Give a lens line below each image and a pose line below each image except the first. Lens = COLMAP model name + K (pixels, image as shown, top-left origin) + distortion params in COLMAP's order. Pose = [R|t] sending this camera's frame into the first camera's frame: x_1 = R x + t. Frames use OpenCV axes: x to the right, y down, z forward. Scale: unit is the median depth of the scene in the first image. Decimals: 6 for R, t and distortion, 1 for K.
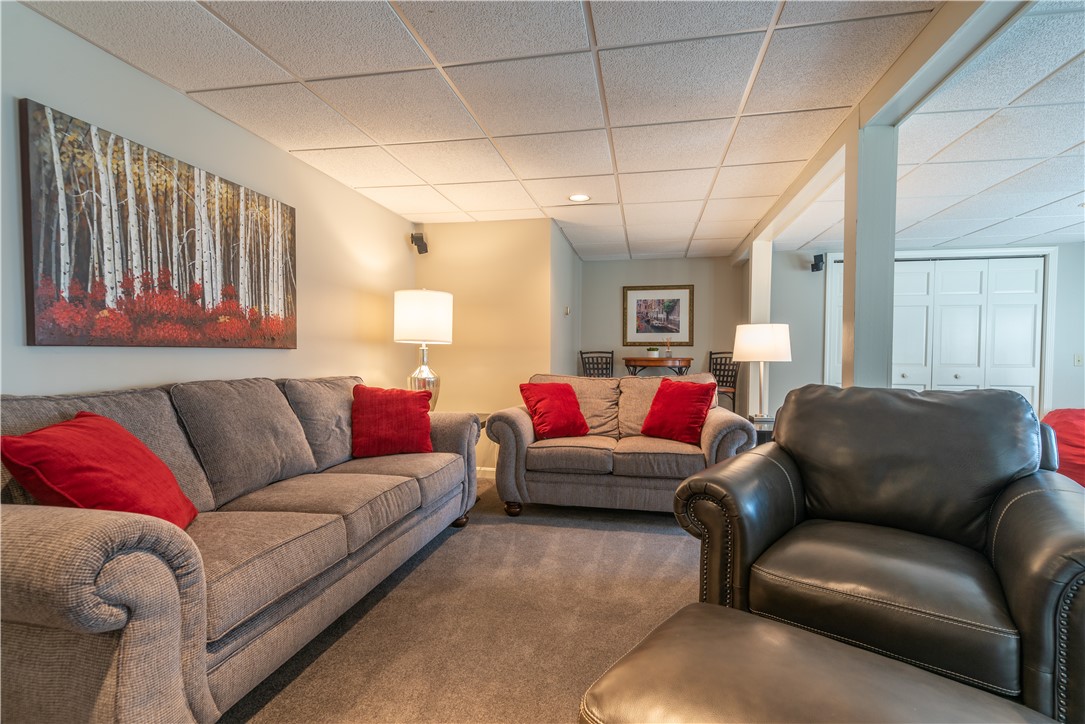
lens RADIAL K [[471.7, 0, 545.3], [0, 471.7, 362.9], [0, 0, 1]] dist [0.002373, -0.001219]
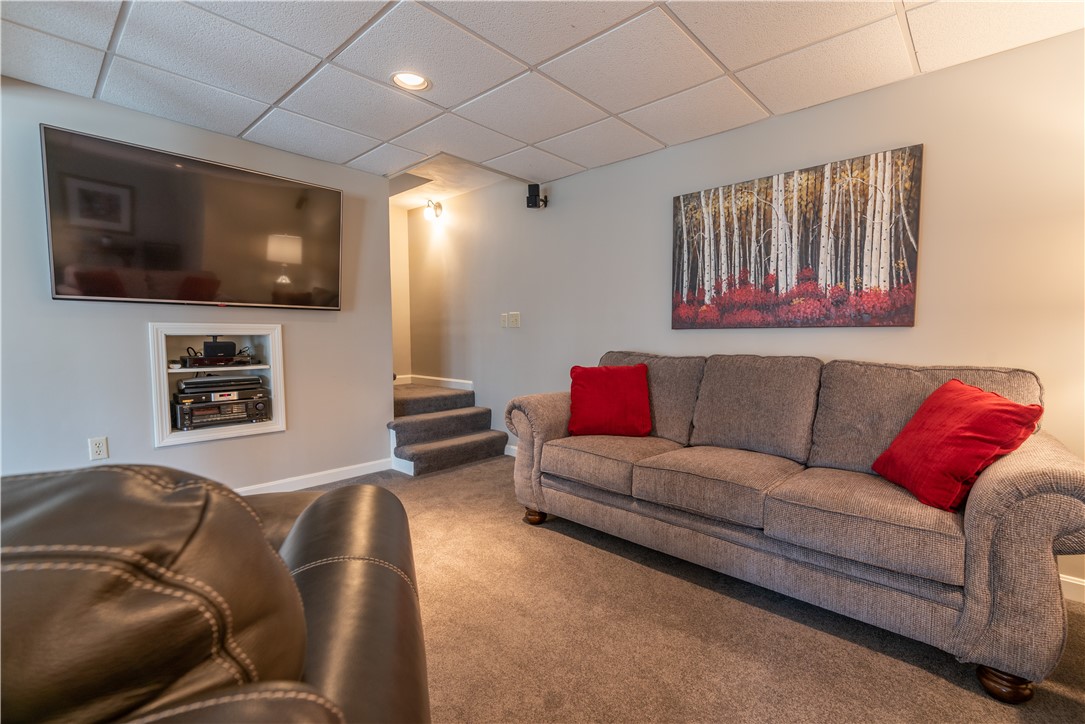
lens RADIAL K [[471.7, 0, 542.9], [0, 471.7, 364.0], [0, 0, 1]] dist [0.002373, -0.001219]
pose [[-0.500137, 0.045335, -0.864759, 0.607155], [-0.021046, 0.997697, 0.064476, -0.006794], [0.865691, 0.050446, -0.498031, 1.135672]]
